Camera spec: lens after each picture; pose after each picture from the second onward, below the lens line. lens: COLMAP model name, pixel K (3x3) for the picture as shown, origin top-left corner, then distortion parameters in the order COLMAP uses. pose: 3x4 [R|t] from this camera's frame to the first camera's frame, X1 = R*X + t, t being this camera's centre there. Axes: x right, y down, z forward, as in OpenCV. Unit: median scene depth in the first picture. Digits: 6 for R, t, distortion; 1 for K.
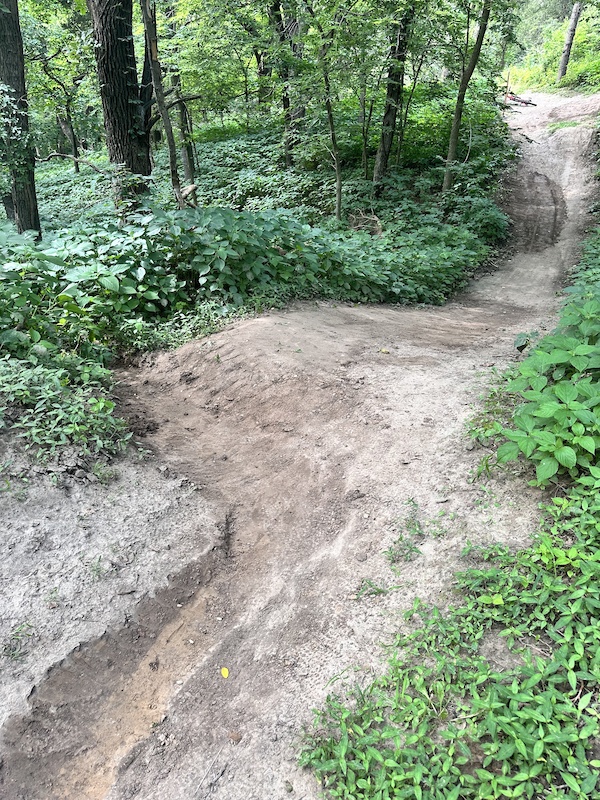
lens RADIAL K [[560.2, 0, 300.1], [0, 560.2, 400.4], [0, 0, 1]] dist [0.006510, 0.000334]
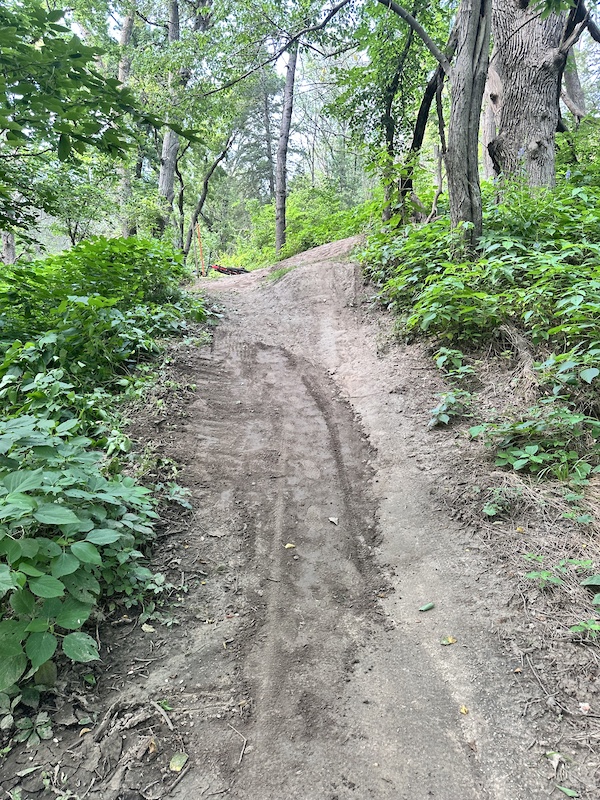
lens RADIAL K [[560.2, 0, 295.8], [0, 560.2, 402.5], [0, 0, 1]] dist [0.006510, 0.000334]
pose [[0.923358, -0.086899, 0.373976, 0.299840], [0.217087, 0.921565, -0.321855, -0.238770], [-0.316674, 0.378373, 0.869800, 0.678818]]
